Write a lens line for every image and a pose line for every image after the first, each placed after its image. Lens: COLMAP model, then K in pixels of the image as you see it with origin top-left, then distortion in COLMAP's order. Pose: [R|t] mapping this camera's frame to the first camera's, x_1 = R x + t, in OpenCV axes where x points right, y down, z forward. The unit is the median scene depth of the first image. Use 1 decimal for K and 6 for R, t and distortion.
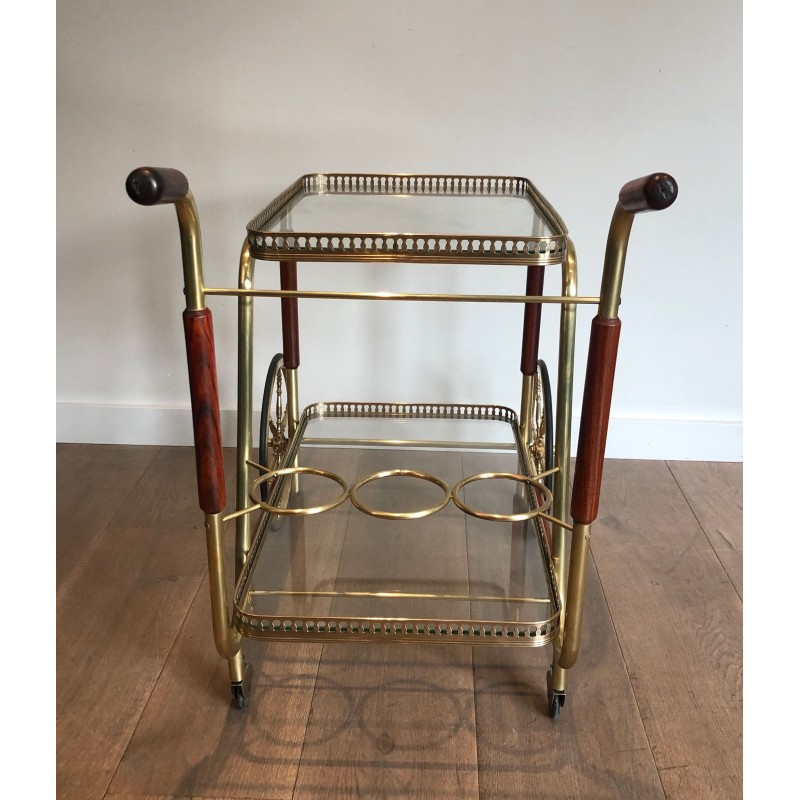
lens RADIAL K [[879.9, 0, 423.6], [0, 879.9, 425.2], [0, 0, 1]] dist [0.000872, 0.026082]
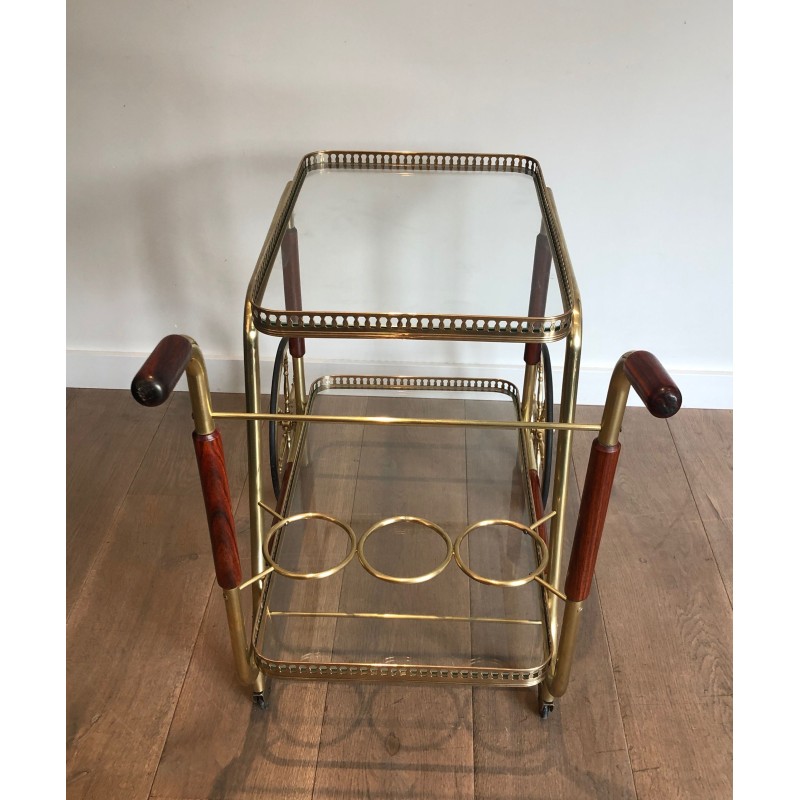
lens RADIAL K [[854.8, 0, 420.9], [0, 854.8, 464.7], [0, 0, 1]] dist [0.011924, -0.017349]
pose [[0.999962, 0.004408, -0.007490, -0.000135], [-0.002522, 0.971919, 0.235304, -0.234563], [0.008316, -0.235276, 0.971893, 0.019282]]
